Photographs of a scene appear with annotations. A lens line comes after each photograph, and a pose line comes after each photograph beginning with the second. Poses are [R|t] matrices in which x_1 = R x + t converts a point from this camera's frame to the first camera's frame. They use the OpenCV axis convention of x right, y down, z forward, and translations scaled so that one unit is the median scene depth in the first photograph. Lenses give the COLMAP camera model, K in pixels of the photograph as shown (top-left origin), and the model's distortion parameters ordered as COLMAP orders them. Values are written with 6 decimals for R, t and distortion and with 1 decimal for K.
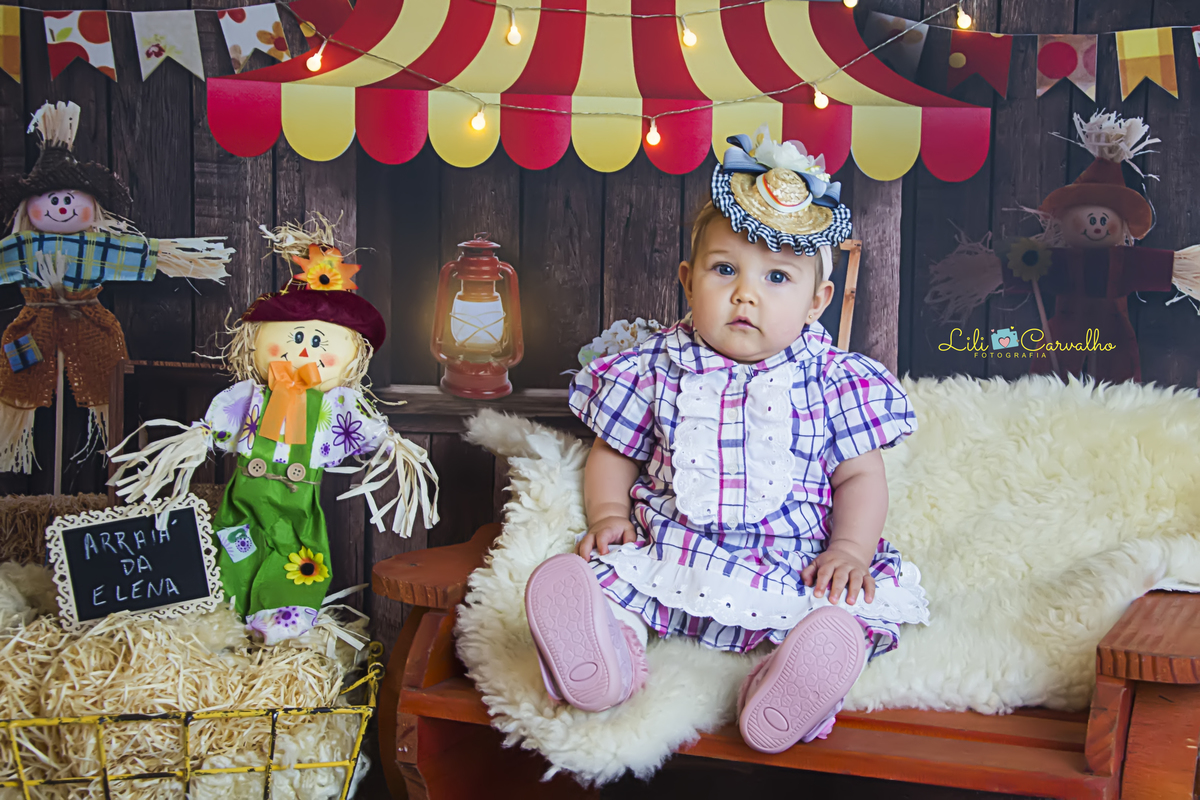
lens RADIAL K [[1097.6, 0, 661.5], [0, 1097.6, 374.3], [0, 0, 1]] dist [0.050533, 0.000000]
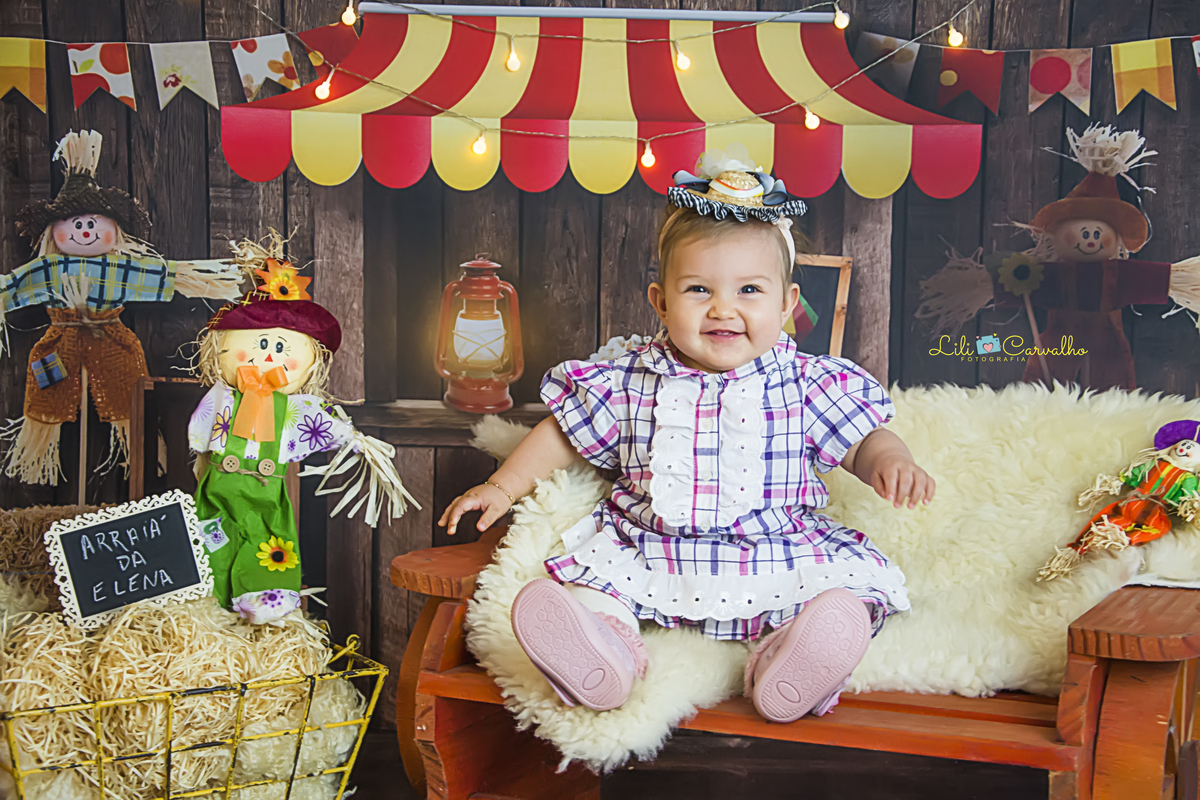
lens RADIAL K [[2274.5, 0, 568.2], [0, 2274.5, 417.3], [0, 0, 1]] dist [0.162265, 0.000000]
pose [[0.998063, -0.002417, -0.062159, 0.049904], [0.003080, 0.999939, 0.010565, 0.003788], [0.062130, -0.010736, 0.998010, -1.133617]]
